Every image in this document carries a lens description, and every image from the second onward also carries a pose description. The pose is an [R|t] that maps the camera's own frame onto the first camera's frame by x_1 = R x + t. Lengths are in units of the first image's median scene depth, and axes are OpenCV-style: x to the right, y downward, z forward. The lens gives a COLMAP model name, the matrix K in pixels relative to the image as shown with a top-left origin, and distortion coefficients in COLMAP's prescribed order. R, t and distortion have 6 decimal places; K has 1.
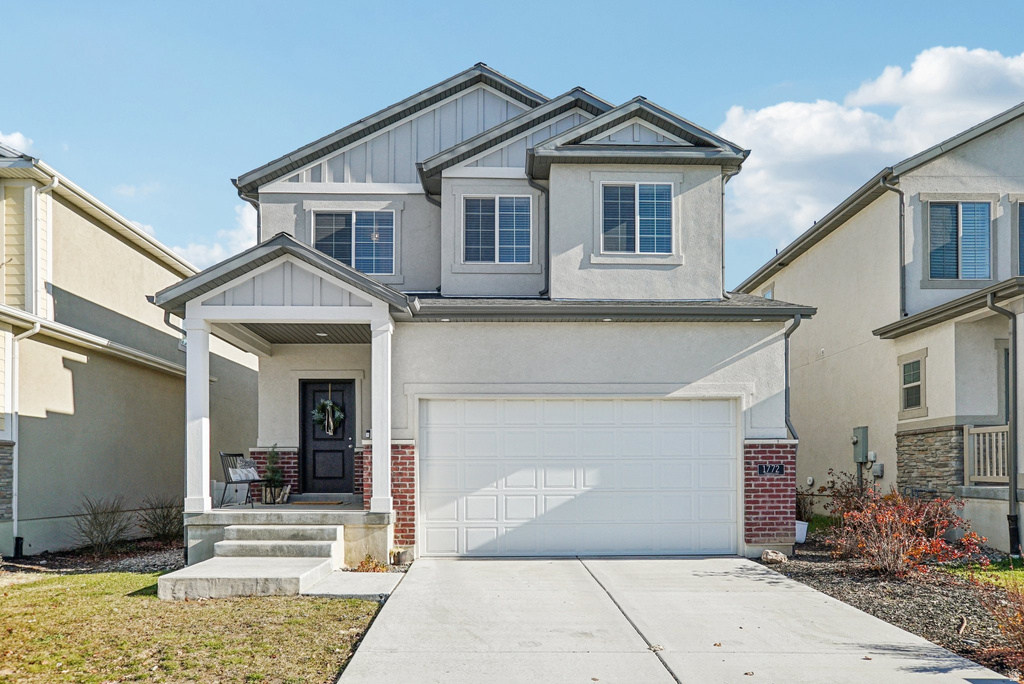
lens RADIAL K [[724.5, 0, 501.3], [0, 724.5, 365.9], [0, 0, 1]] dist [-0.019950, 0.030721]
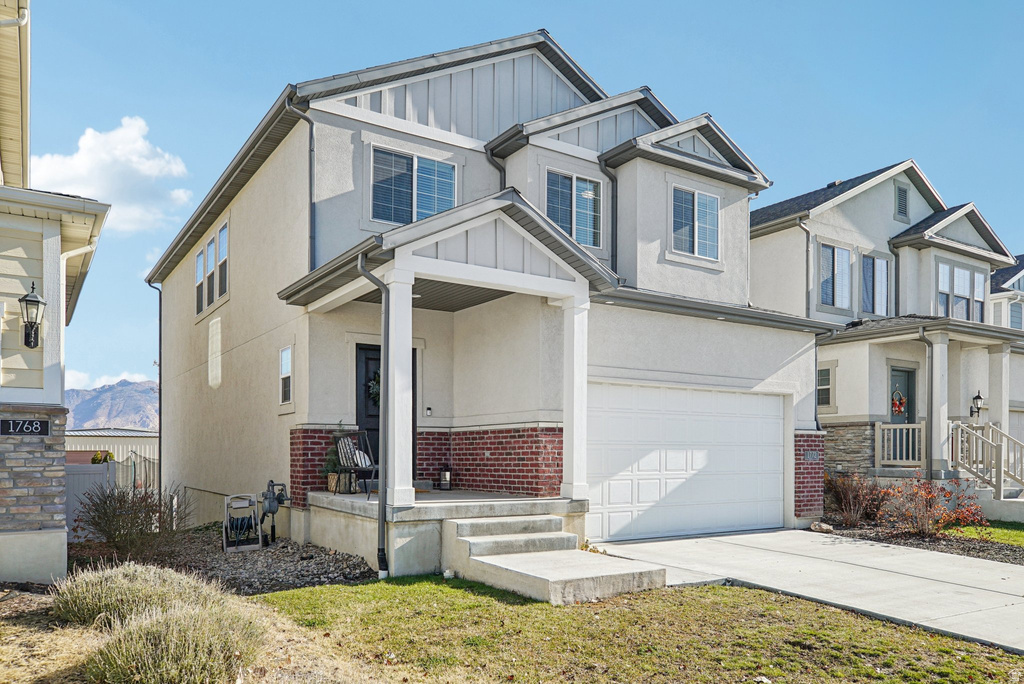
lens RADIAL K [[777.5, 0, 512.8], [0, 777.5, 341.8], [0, 0, 1]] dist [-0.002342, 0.007195]
pose [[0.838674, 0.081978, 0.538428, -0.714084], [-0.086728, 0.996094, -0.016568, 0.018063], [-0.537683, -0.032801, 0.842509, 0.169859]]
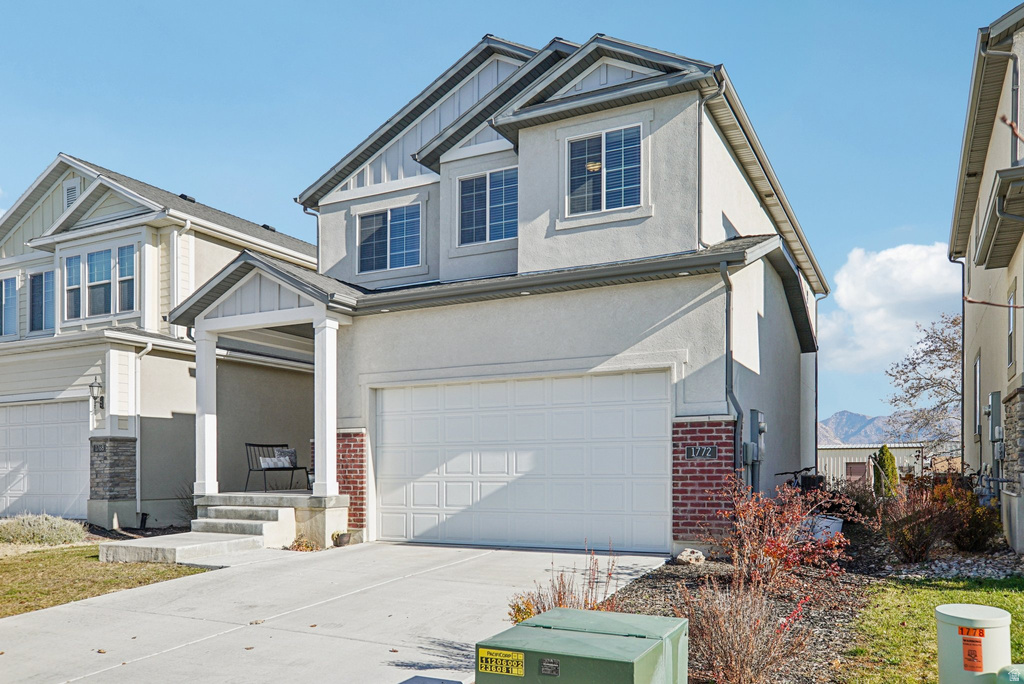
lens RADIAL K [[807.9, 0, 516.4], [0, 807.9, 344.5], [0, 0, 1]] dist [0.000259, 0.009532]
pose [[0.872057, -0.076788, -0.483343, 0.605510], [0.077202, 0.996833, -0.019075, 0.019850], [0.483277, -0.020681, 0.875223, 0.082349]]
